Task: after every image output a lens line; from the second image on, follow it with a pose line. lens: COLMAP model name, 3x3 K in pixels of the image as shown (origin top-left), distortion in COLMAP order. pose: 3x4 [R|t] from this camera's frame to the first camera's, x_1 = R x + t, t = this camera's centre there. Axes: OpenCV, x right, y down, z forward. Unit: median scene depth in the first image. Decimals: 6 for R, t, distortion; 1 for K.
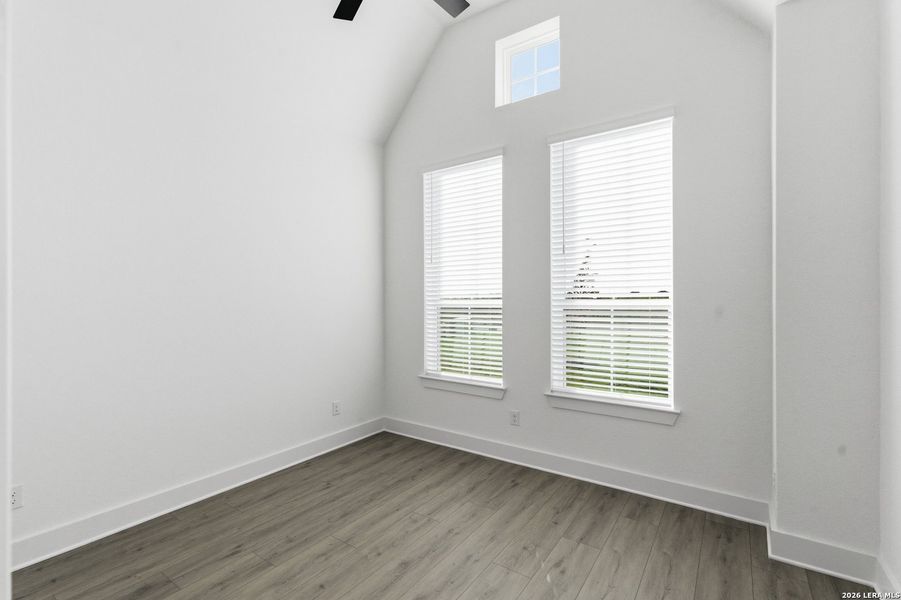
lens RADIAL K [[412.1, 0, 450.5], [0, 412.1, 300.0], [0, 0, 1]] dist [-0.000344, -0.000113]
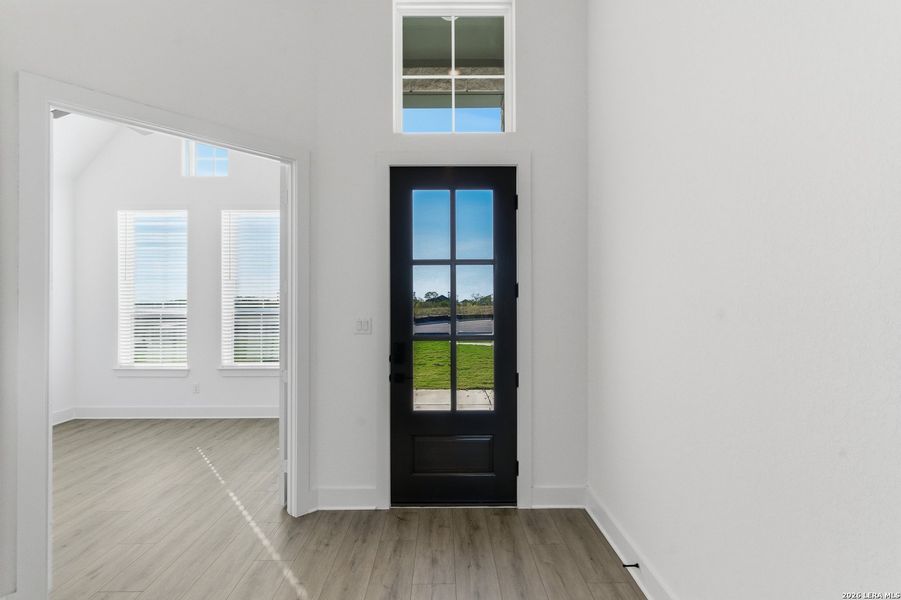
lens RADIAL K [[412.1, 0, 450.5], [0, 412.1, 300.0], [0, 0, 1]] dist [-0.000344, -0.000113]
pose [[0.813247, 0.000228, 0.581918, 0.037021], [0.002808, 0.999987, -0.004316, -0.021889], [-0.581911, 0.005143, 0.813236, -0.735437]]
